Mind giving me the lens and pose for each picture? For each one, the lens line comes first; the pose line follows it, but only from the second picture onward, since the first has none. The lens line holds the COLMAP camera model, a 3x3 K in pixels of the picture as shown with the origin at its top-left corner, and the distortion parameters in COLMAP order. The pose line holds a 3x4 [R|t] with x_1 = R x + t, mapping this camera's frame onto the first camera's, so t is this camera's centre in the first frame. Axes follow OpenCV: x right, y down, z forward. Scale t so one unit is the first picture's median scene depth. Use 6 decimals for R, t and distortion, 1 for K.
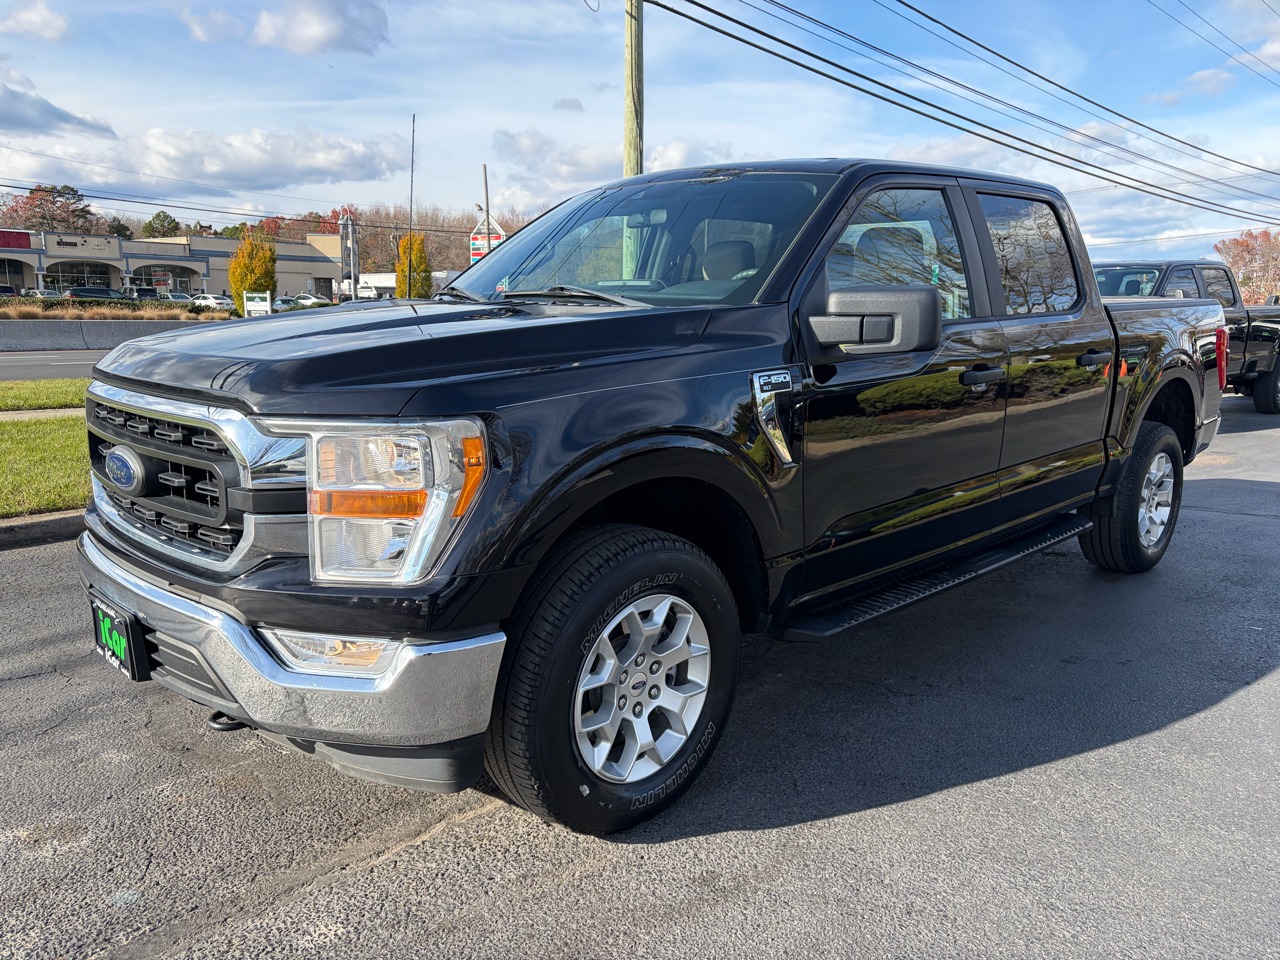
lens RADIAL K [[947.1, 0, 634.8], [0, 947.1, 462.7], [0, 0, 1]] dist [0.054419, -0.055075]
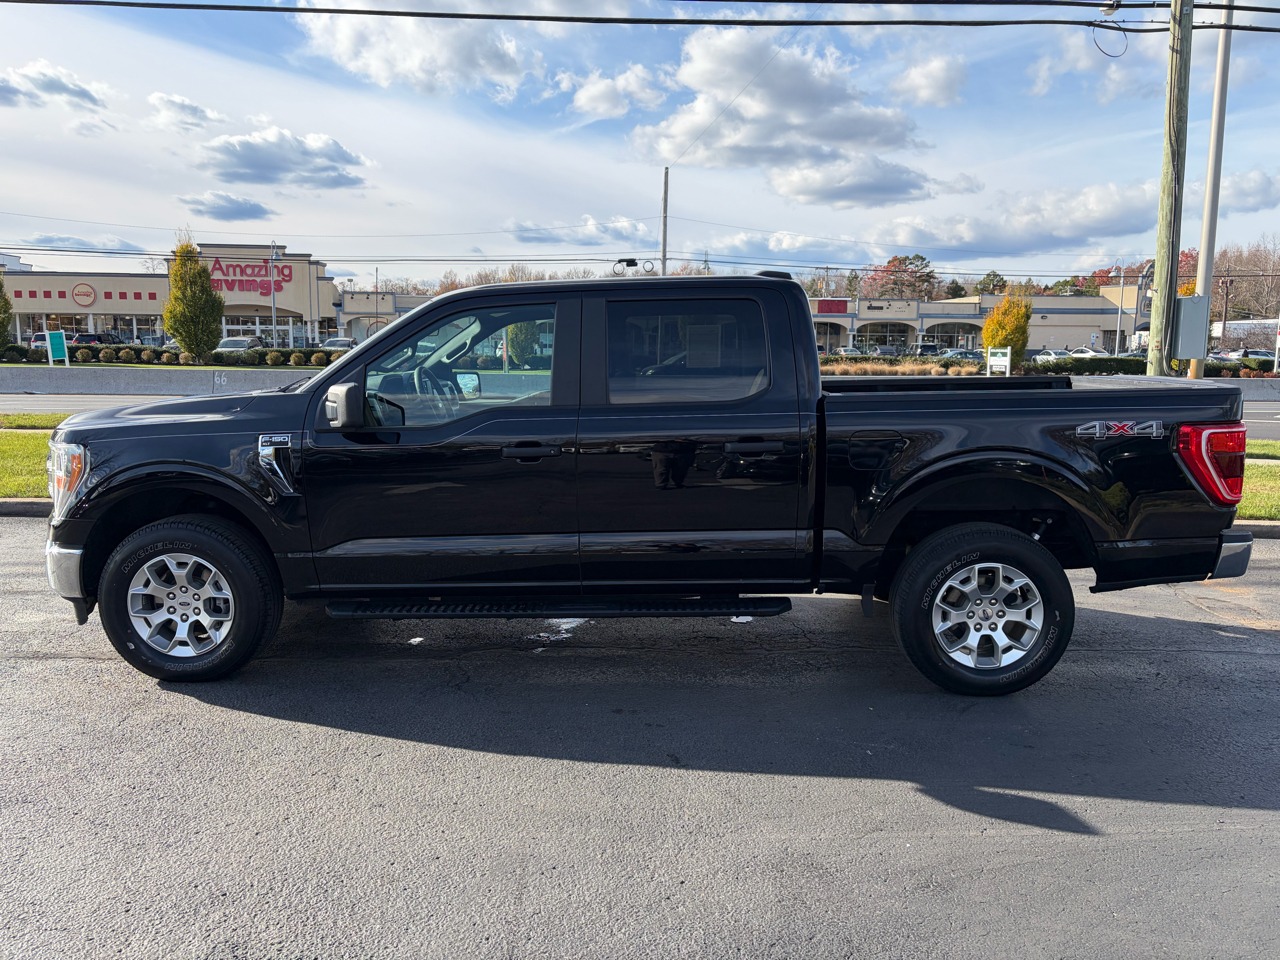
lens RADIAL K [[947.1, 0, 634.8], [0, 947.1, 462.7], [0, 0, 1]] dist [0.054419, -0.055075]
pose [[0.672464, 0.082153, -0.735556, 1.856273], [-0.120910, 0.992663, 0.000329, -0.130466], [0.730187, 0.088715, 0.677464, 0.376781]]
